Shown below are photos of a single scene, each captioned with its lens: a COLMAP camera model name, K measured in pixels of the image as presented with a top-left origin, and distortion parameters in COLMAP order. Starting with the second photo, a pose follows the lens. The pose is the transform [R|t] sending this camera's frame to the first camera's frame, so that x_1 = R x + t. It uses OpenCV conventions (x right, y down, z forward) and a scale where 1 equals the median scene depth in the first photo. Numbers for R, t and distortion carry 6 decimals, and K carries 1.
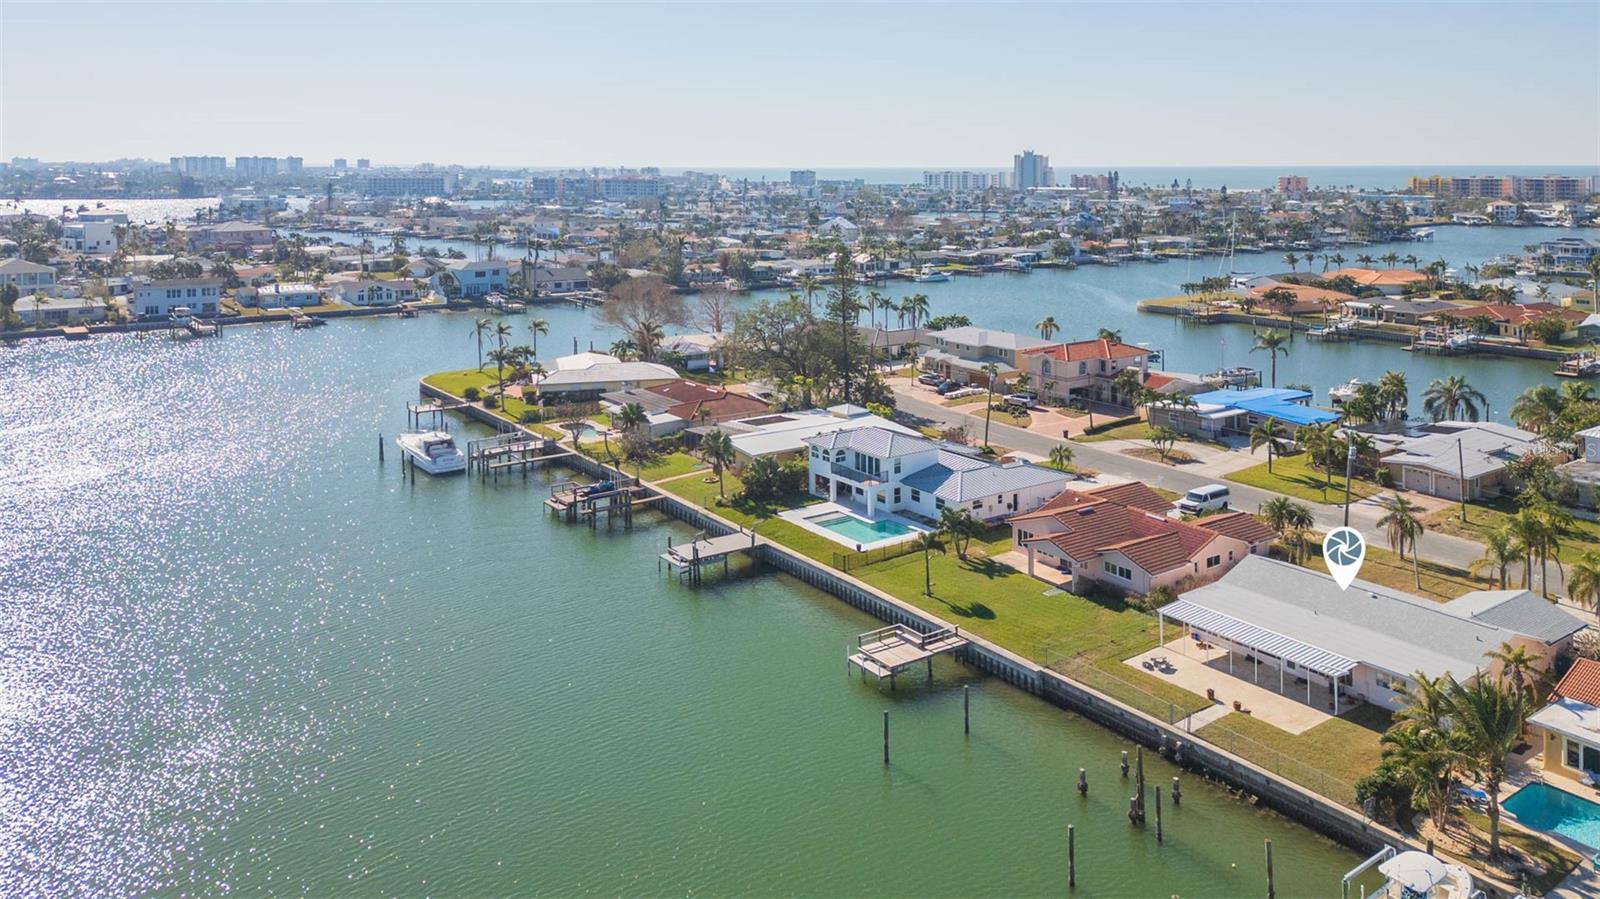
lens RADIAL K [[1138.8, 0, 807.1], [0, 1138.8, 444.4], [0, 0, 1]] dist [0.088418, -0.116108]
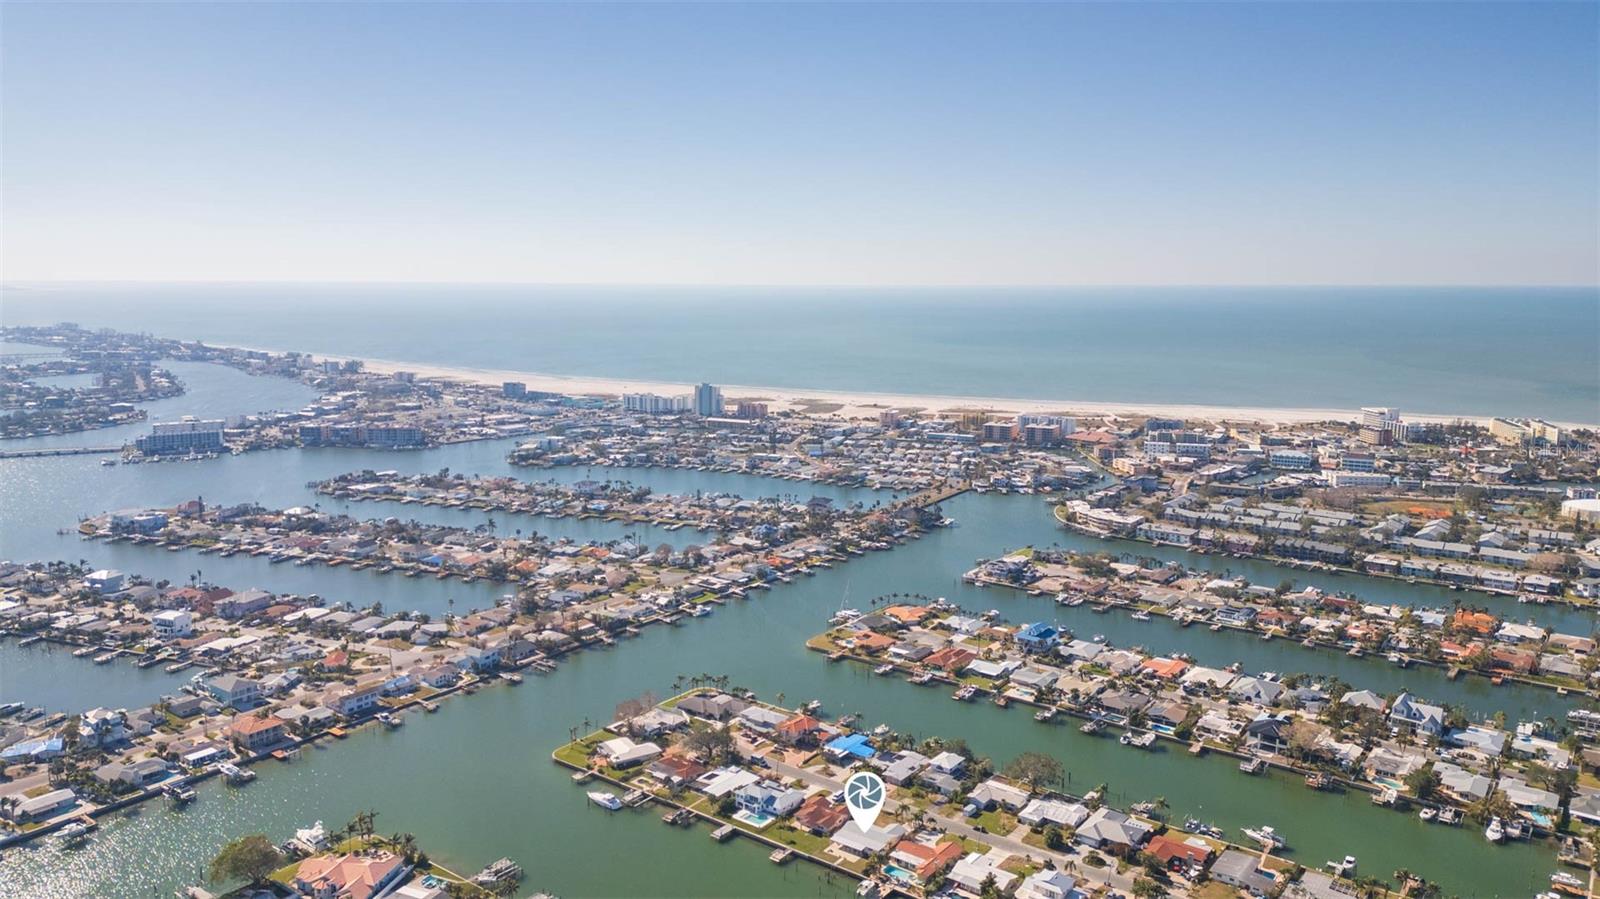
lens RADIAL K [[1128.4, 0, 803.5], [0, 1128.4, 443.4], [0, 0, 1]] dist [0.097490, -0.109808]
pose [[0.955900, -0.042803, 0.290557, -0.540566], [0.068309, 0.994594, -0.078211, -0.548249], [-0.285639, 0.094610, 0.953656, -1.784356]]
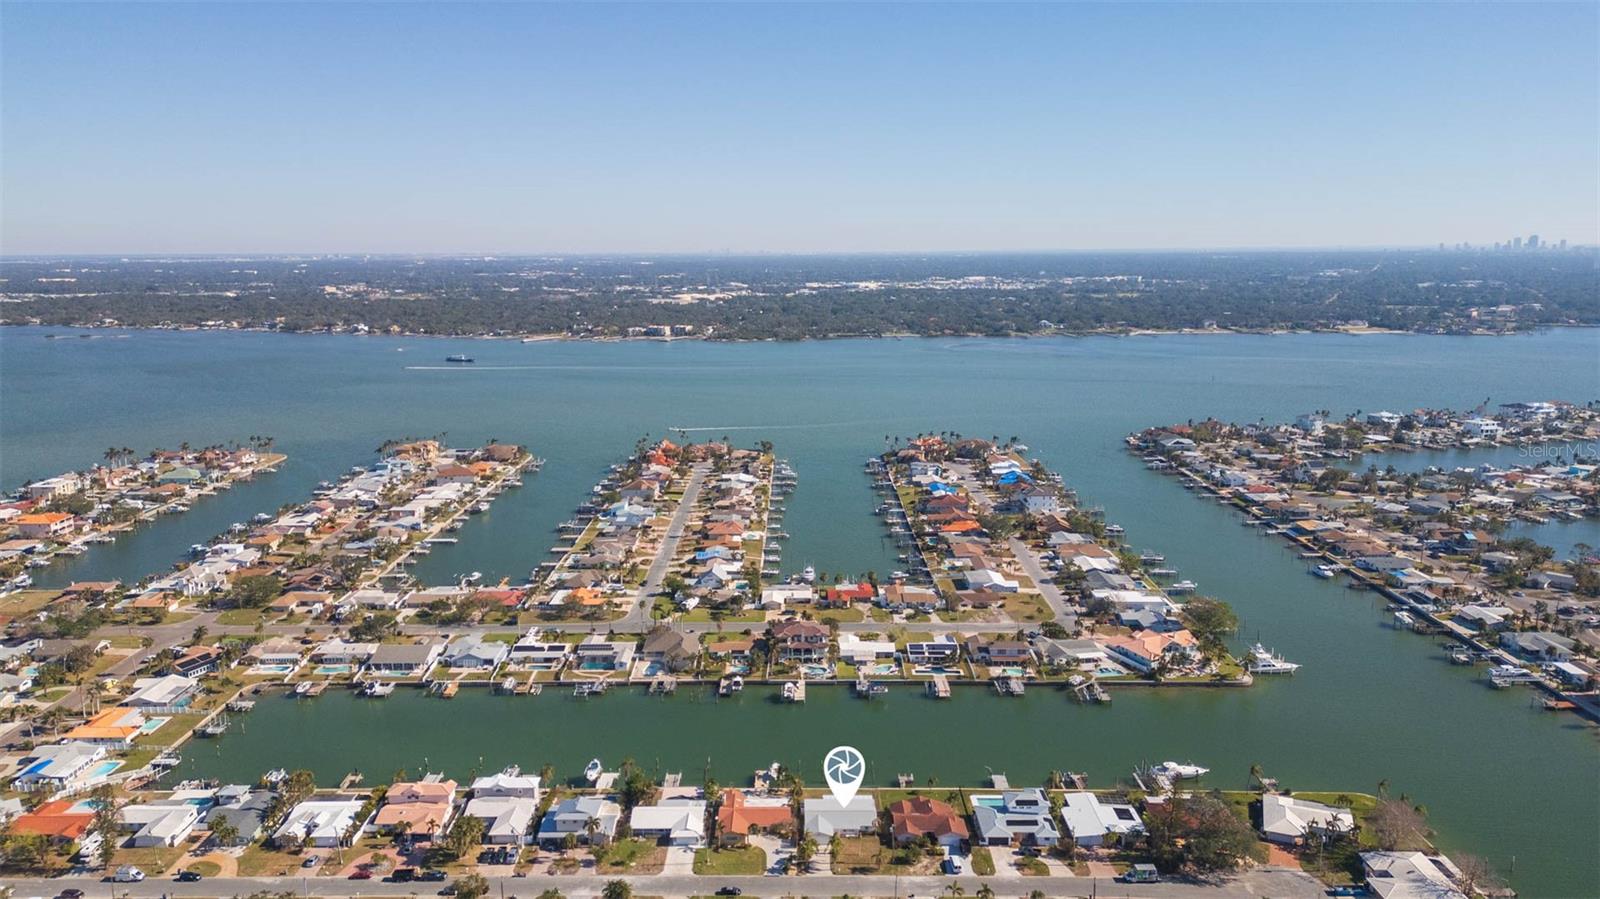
lens RADIAL K [[1122.7, 0, 782.7], [0, 1122.7, 450.8], [0, 0, 1]] dist [0.095979, -0.100048]
pose [[-0.600685, 0.145395, -0.786154, 1.538784], [-0.183543, 0.931981, 0.312606, -0.961883], [0.778132, 0.332071, -0.533141, 1.118085]]
